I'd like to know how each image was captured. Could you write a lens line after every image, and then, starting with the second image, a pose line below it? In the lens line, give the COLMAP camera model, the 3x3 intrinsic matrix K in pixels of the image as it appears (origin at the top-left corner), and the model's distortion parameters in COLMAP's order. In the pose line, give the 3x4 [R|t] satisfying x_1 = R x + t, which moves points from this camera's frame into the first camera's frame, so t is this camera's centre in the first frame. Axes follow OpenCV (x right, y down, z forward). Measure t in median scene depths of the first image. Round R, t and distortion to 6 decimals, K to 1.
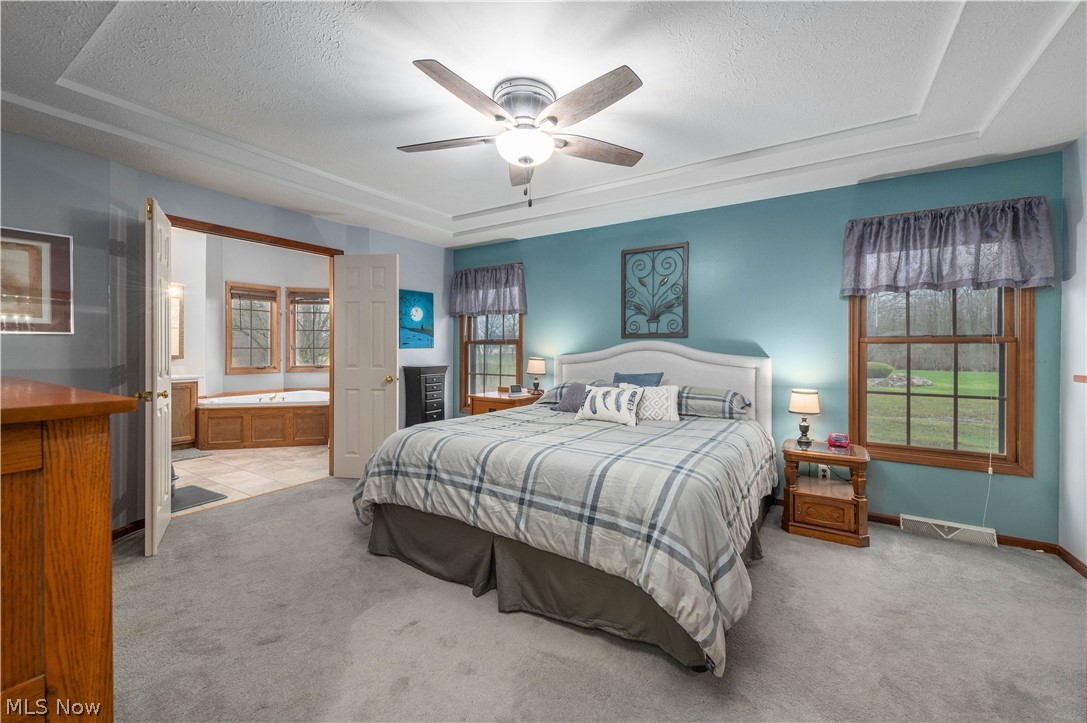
lens RADIAL K [[423.7, 0, 549.0], [0, 423.7, 355.3], [0, 0, 1]] dist [0.013658, -0.000804]
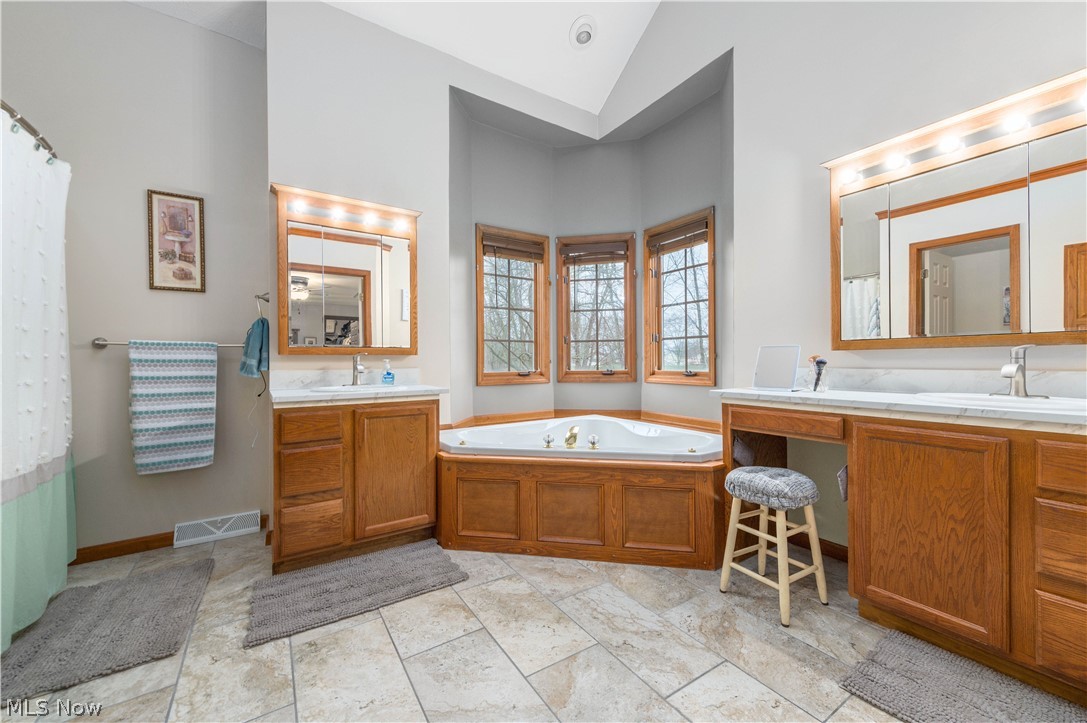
lens RADIAL K [[423.7, 0, 543.7], [0, 423.7, 366.3], [0, 0, 1]] dist [0.013658, -0.000804]
pose [[0.901960, -0.007546, -0.431754, -0.472697], [0.007021, 0.999971, -0.002811, 0.024188], [0.431763, -0.000496, 0.901987, 0.576105]]
